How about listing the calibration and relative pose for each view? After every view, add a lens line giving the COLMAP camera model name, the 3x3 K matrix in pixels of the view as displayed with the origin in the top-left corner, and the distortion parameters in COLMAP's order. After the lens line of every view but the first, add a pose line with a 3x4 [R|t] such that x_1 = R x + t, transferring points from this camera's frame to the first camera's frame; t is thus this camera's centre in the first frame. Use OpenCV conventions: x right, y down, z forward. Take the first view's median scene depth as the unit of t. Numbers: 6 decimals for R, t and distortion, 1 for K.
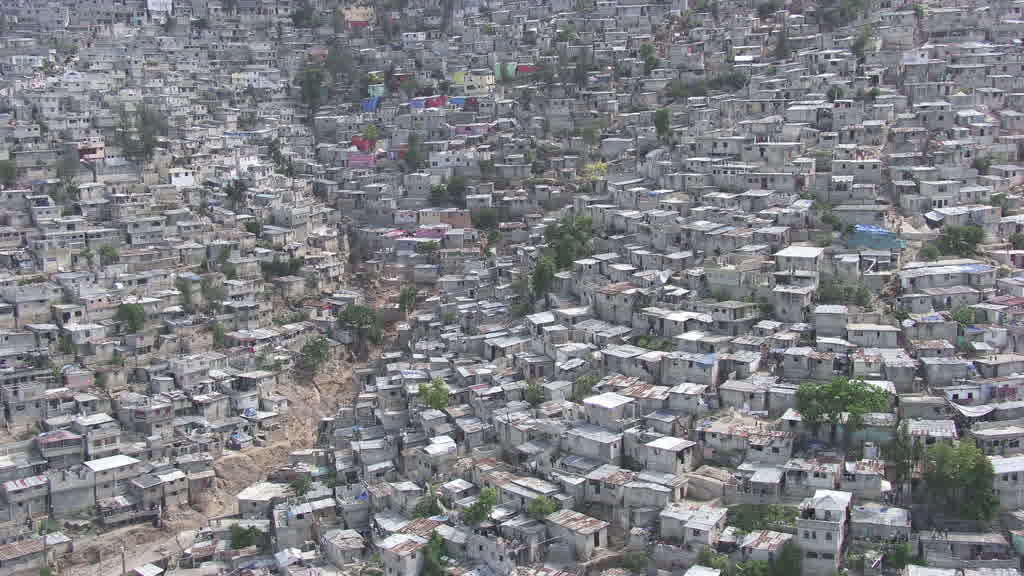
lens RADIAL K [[1314.6, 0, 501.6], [0, 1314.6, 282.3], [0, 0, 1]] dist [0.091786, 0.000000]
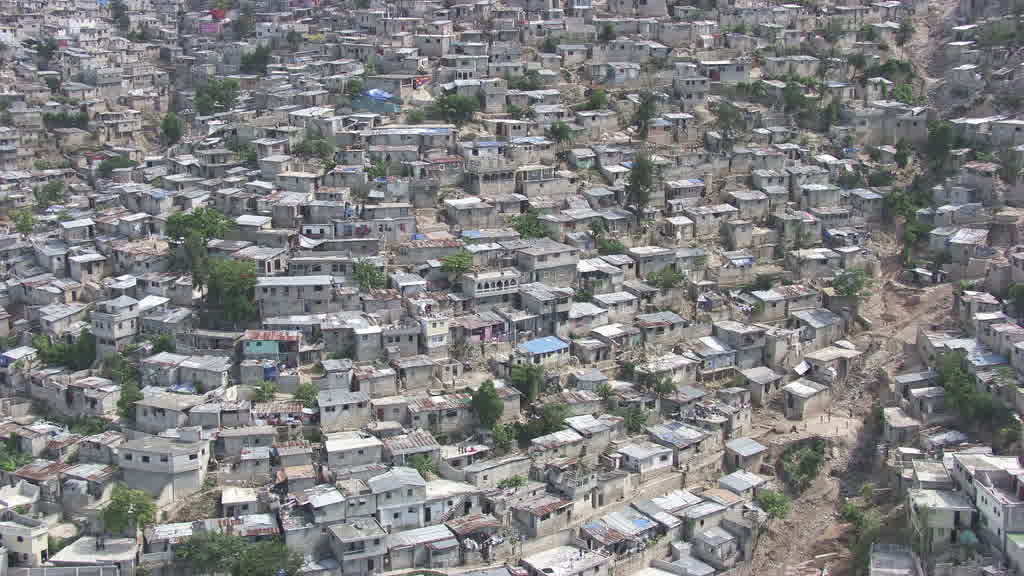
lens RADIAL K [[1403.1, 0, 515.8], [0, 1403.1, 295.4], [0, 0, 1]] dist [0.046852, 0.000000]
pose [[0.984673, 0.068060, -0.160581, 0.403108], [-0.055305, 0.995047, 0.082604, 0.016541], [0.165408, -0.072457, 0.983560, -0.109013]]
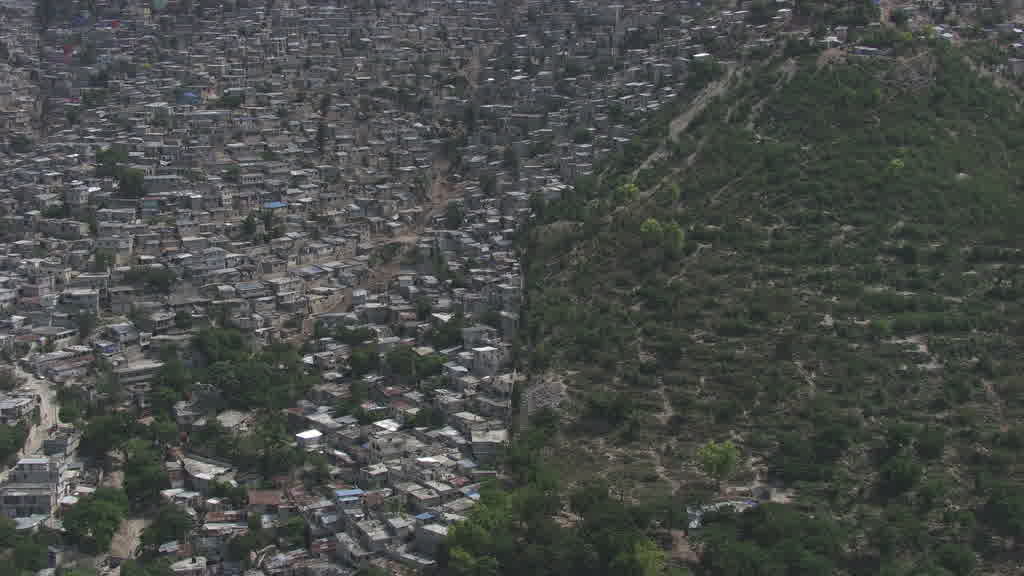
lens RADIAL K [[1403.1, 0, 519.0], [0, 1403.1, 278.1], [0, 0, 1]] dist [0.046852, 0.000000]
pose [[0.999518, 0.030991, 0.001926, 0.568134], [-0.031050, 0.997952, 0.055923, 0.079760], [-0.000189, -0.055956, 0.998433, -0.944283]]
